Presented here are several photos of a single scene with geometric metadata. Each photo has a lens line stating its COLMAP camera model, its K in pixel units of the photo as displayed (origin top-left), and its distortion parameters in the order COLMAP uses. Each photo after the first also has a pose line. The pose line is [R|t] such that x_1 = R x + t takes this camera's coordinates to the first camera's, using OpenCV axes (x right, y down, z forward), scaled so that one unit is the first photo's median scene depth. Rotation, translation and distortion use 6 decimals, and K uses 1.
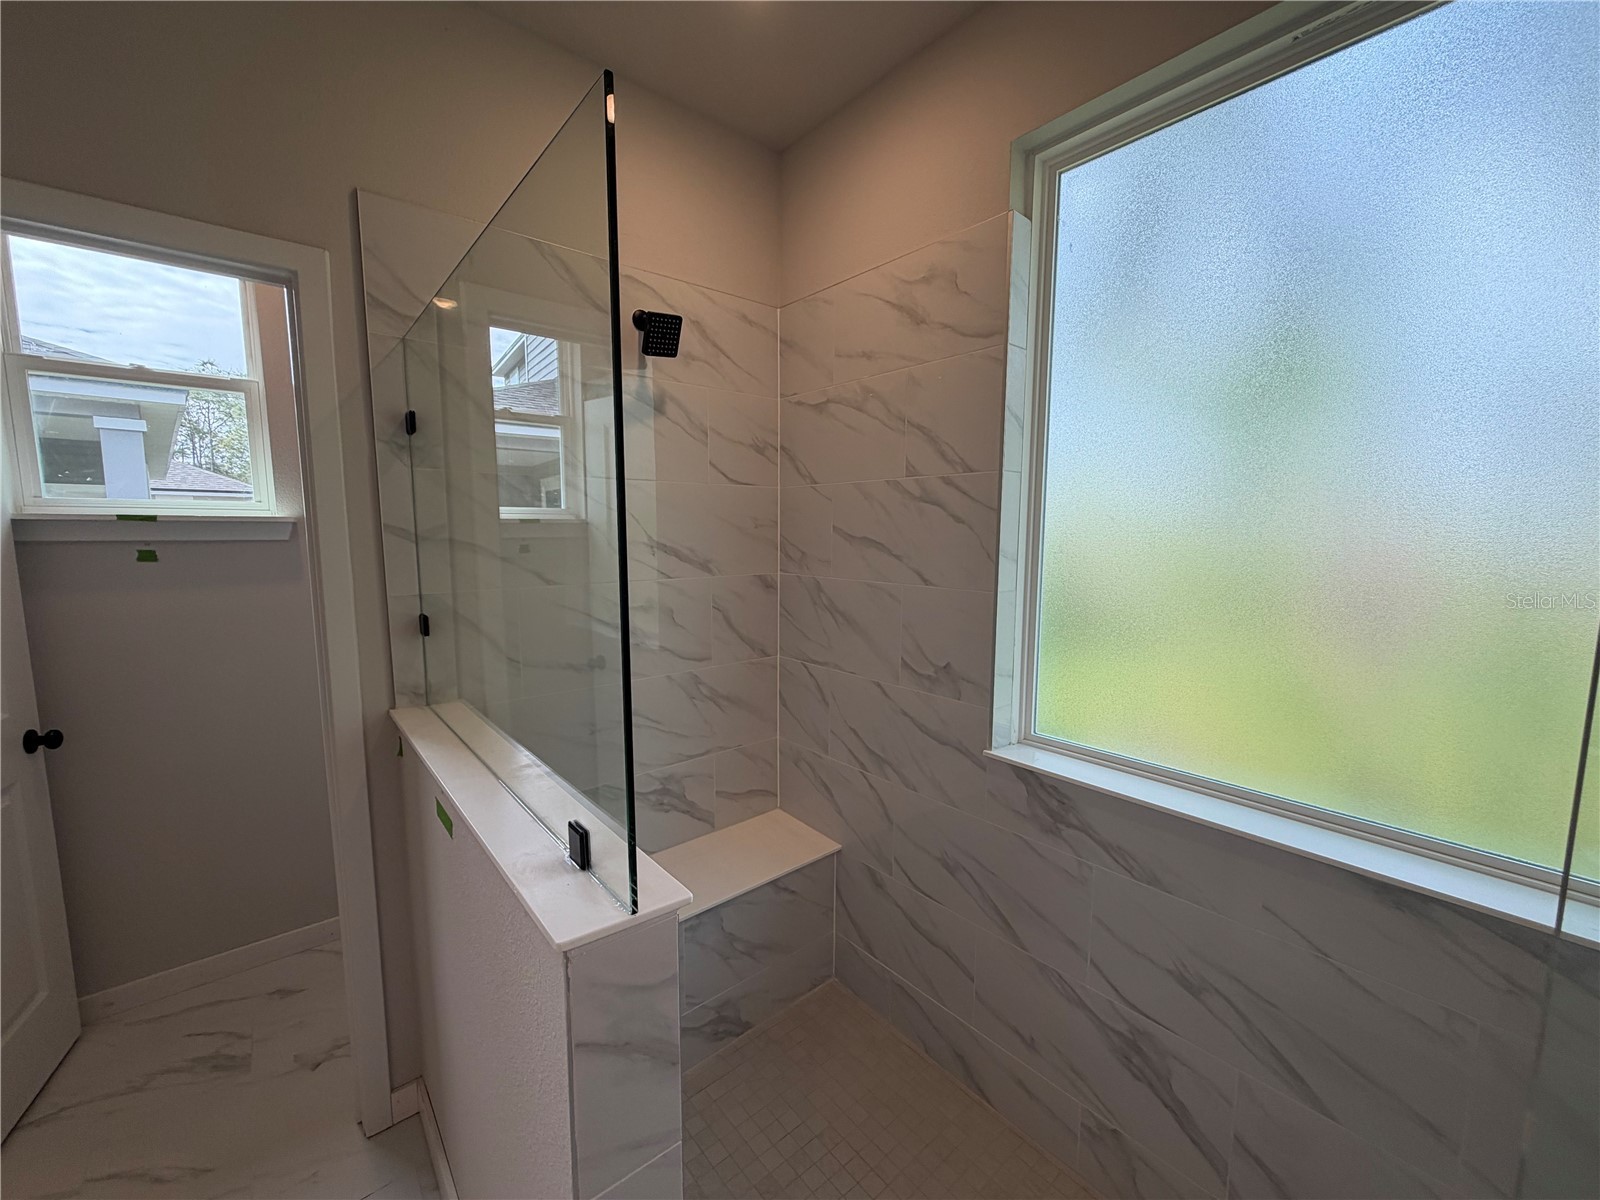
lens RADIAL K [[638.3, 0, 793.9], [0, 638.3, 600.9], [0, 0, 1]] dist [-0.000164, 0.000367]
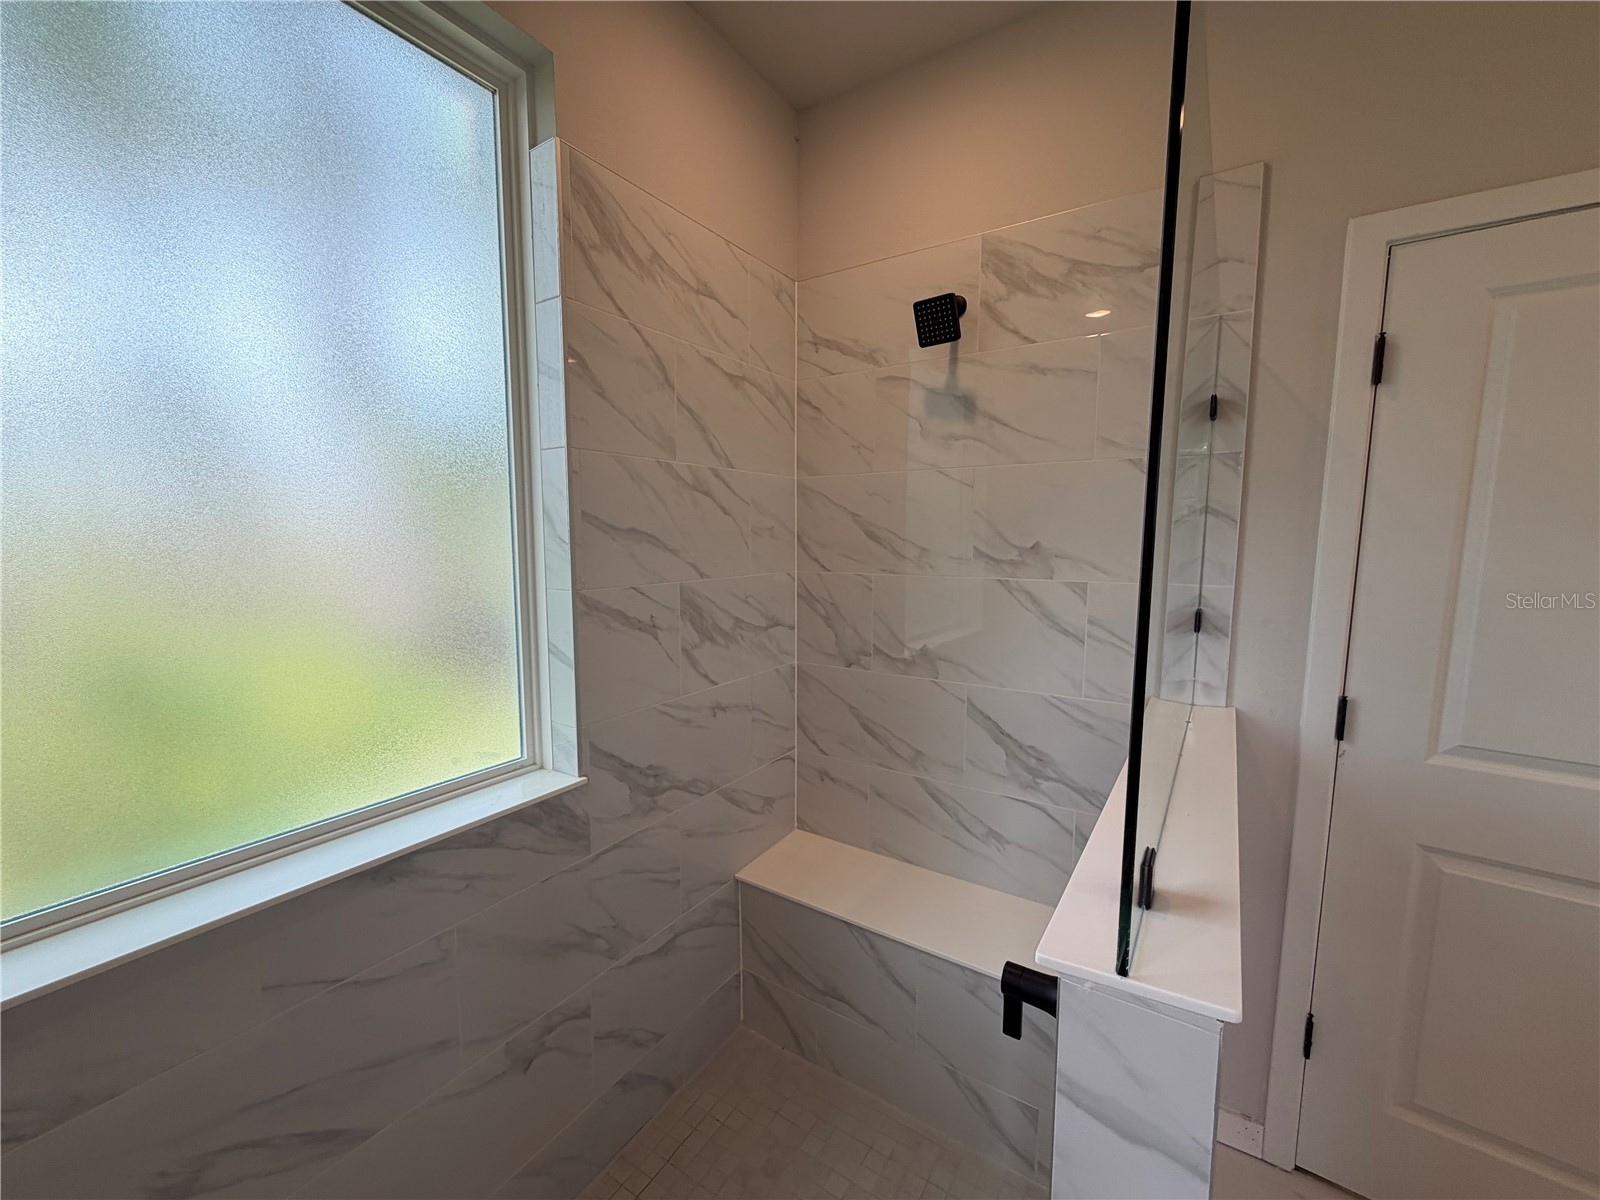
lens RADIAL K [[638.3, 0, 793.9], [0, 638.3, 600.9], [0, 0, 1]] dist [-0.000164, 0.000367]
pose [[-0.286450, -0.104229, 0.952409, -0.103338], [0.103889, 0.984825, 0.139022, -0.022490], [-0.952446, 0.138768, -0.271275, 0.366148]]
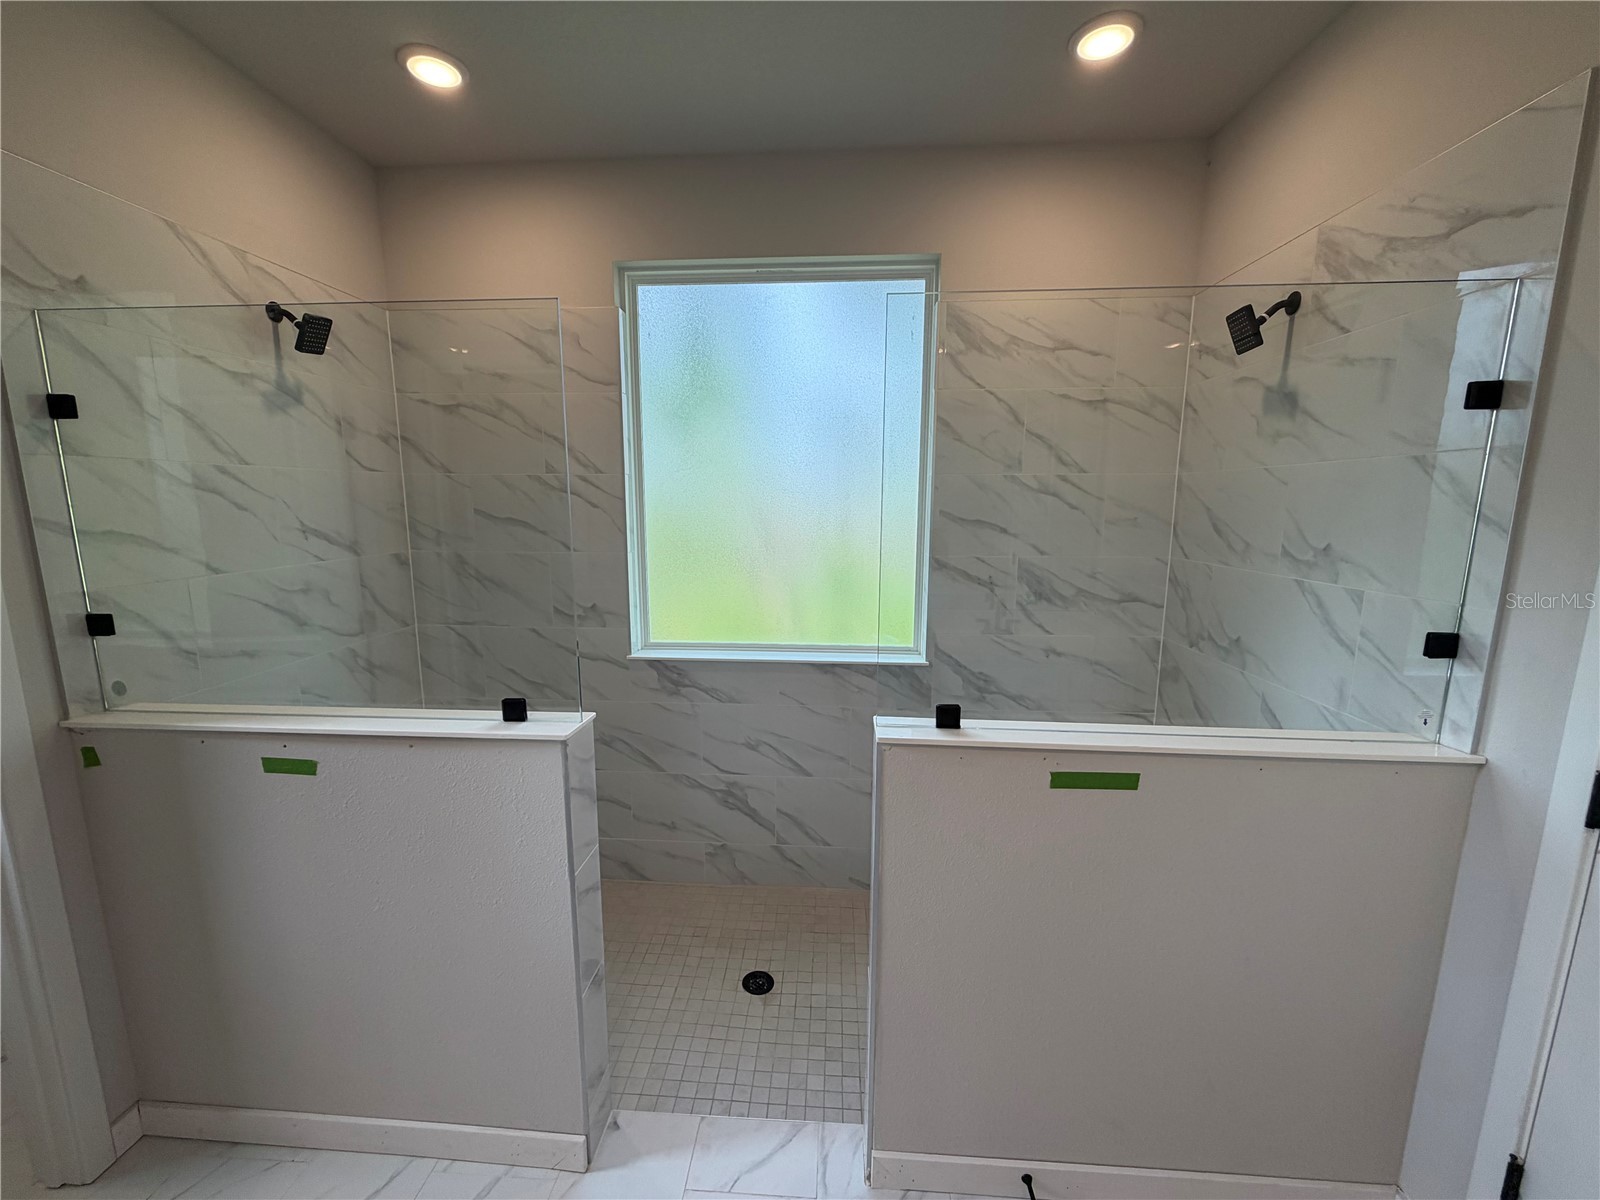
lens RADIAL K [[638.3, 0, 793.9], [0, 638.3, 600.9], [0, 0, 1]] dist [-0.000164, 0.000367]
pose [[0.693463, -0.115456, 0.711182, -0.479383], [0.080035, 0.993312, 0.083216, 0.005817], [-0.716033, -0.000788, 0.698065, -0.345987]]
